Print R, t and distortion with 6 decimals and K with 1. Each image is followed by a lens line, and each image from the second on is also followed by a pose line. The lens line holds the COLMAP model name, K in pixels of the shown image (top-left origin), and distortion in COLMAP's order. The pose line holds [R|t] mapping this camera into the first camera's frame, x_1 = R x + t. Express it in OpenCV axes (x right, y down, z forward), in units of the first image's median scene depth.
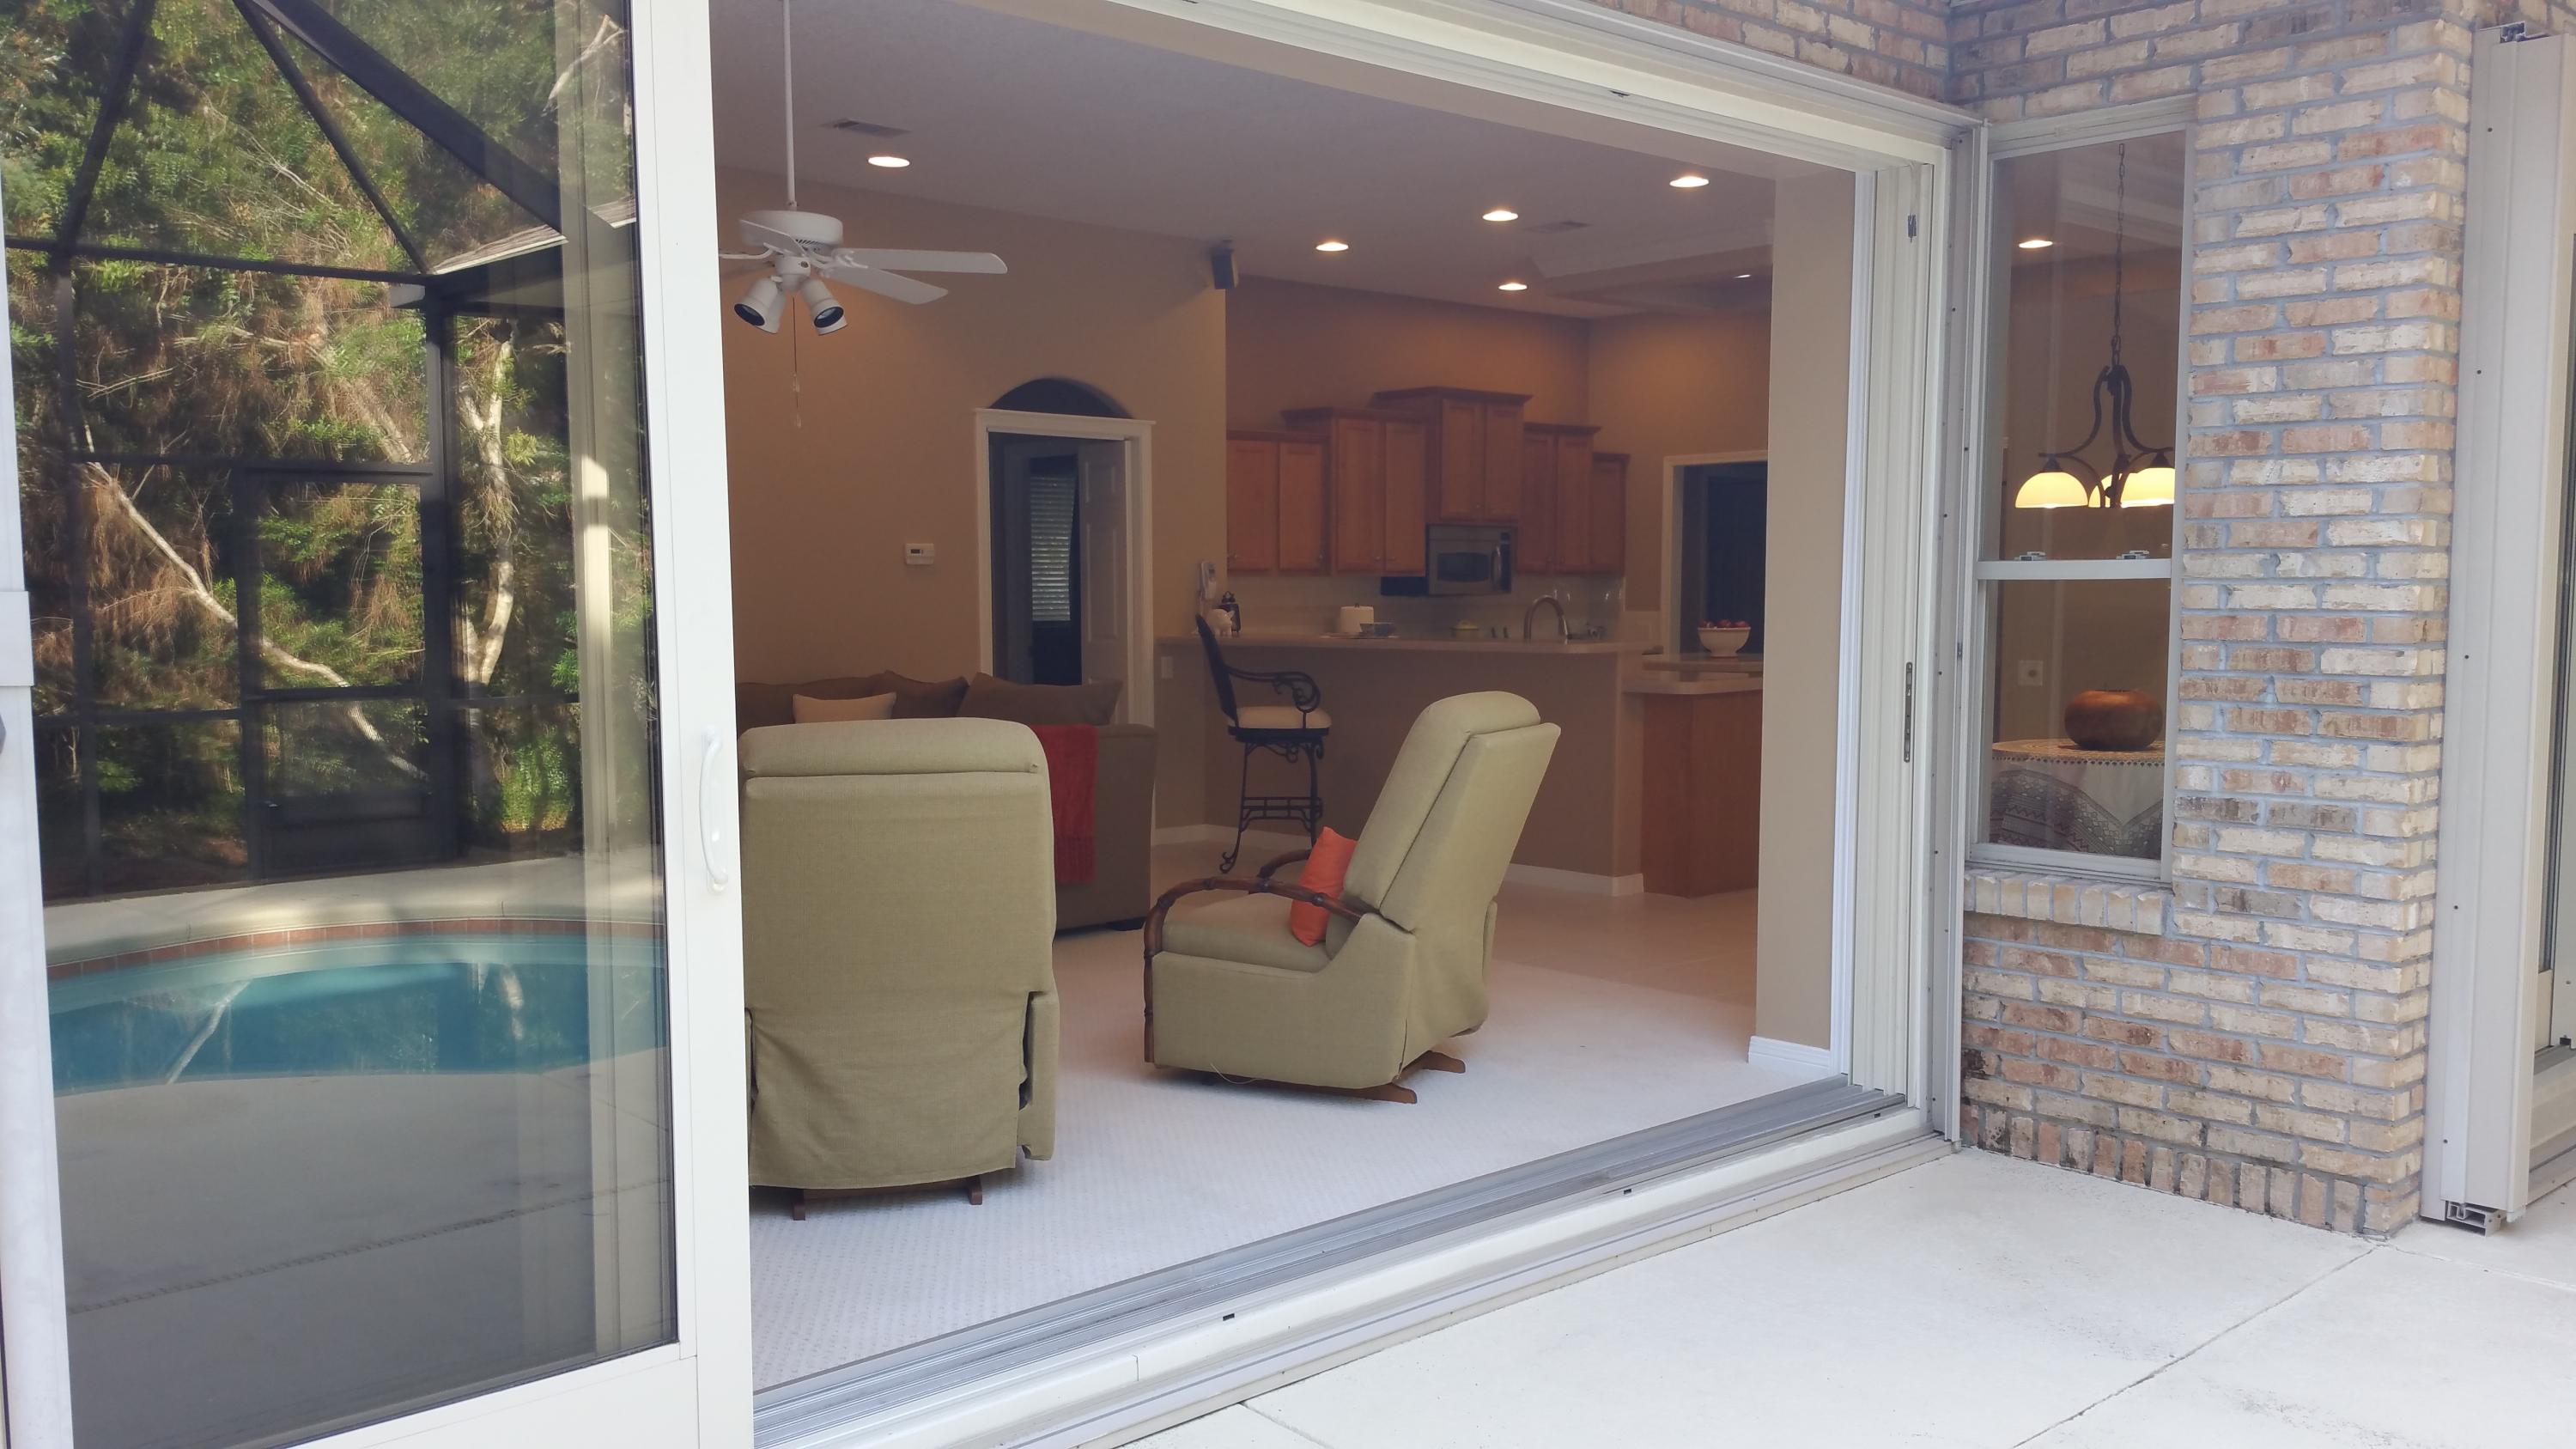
lens RADIAL K [[2079.4, 0, 1283.3], [0, 2079.4, 750.3], [0, 0, 1]] dist [0.178430, -0.381669]
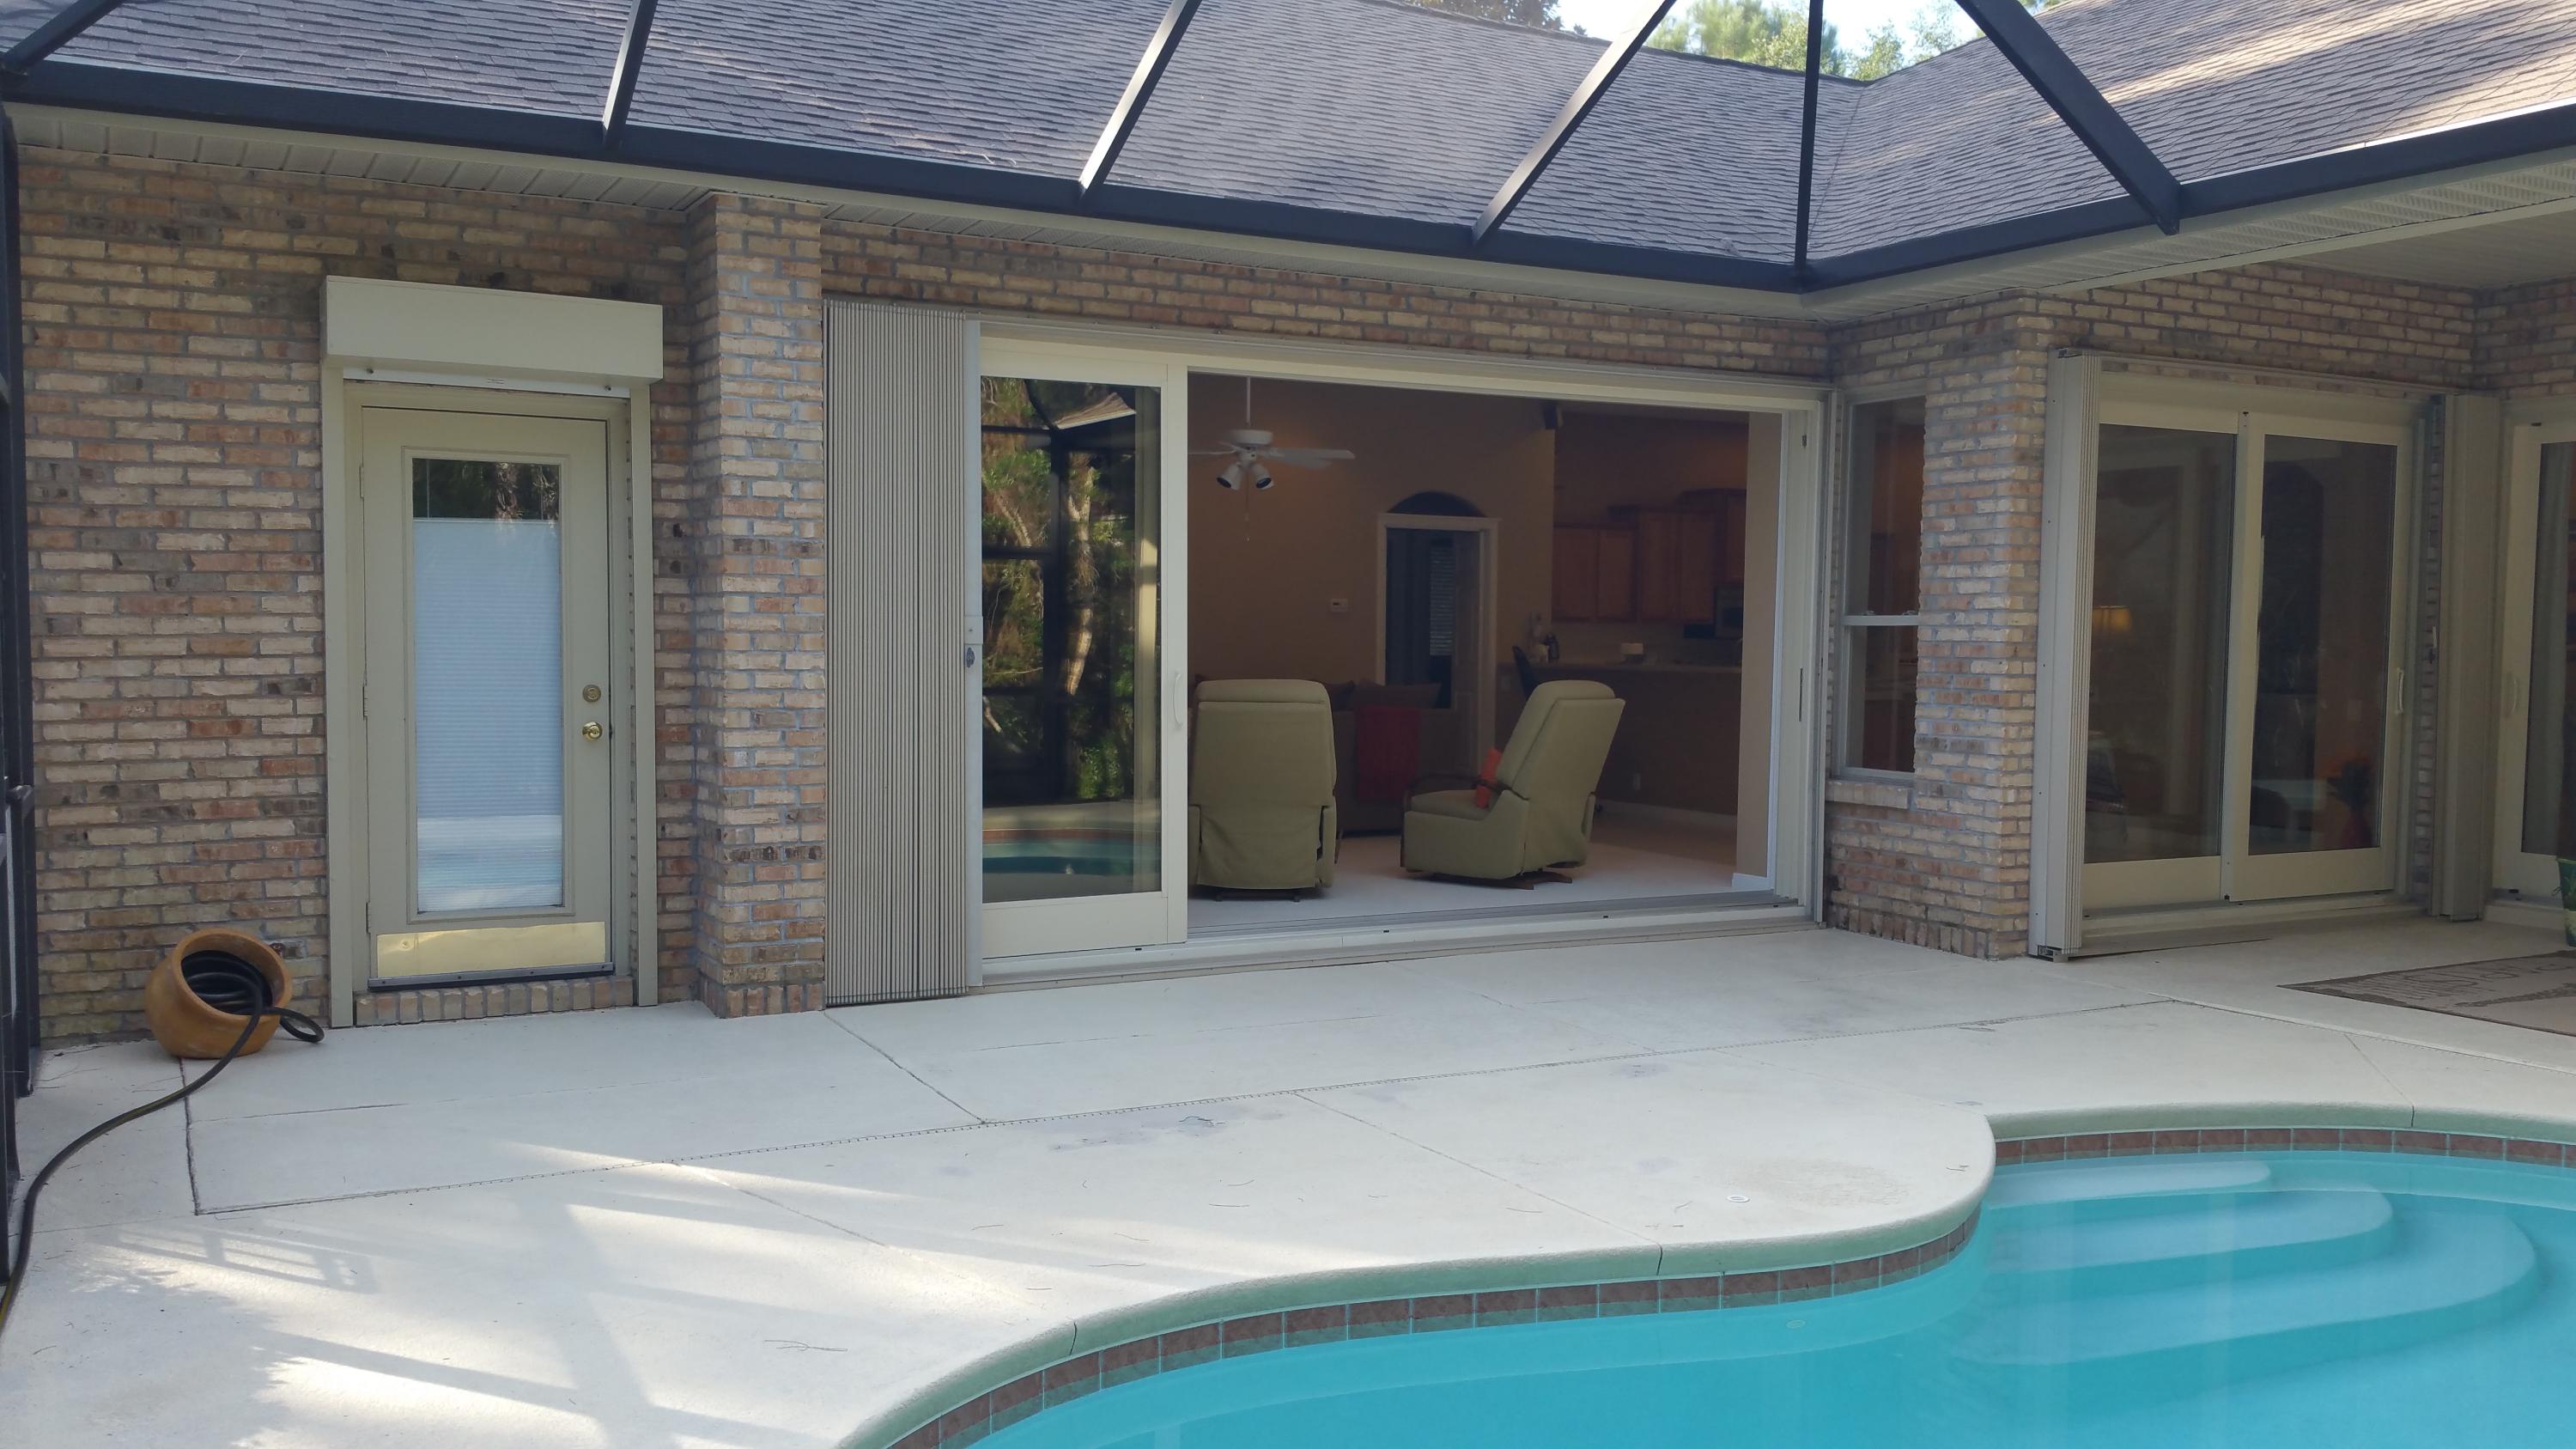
lens RADIAL K [[2079.4, 0, 1283.3], [0, 2079.4, 750.3], [0, 0, 1]] dist [0.178430, -0.381669]
pose [[0.968609, 0.025664, -0.247262, 0.339358], [-0.031595, 0.999300, -0.020050, 0.090982], [0.246574, 0.027233, 0.968741, -1.015354]]
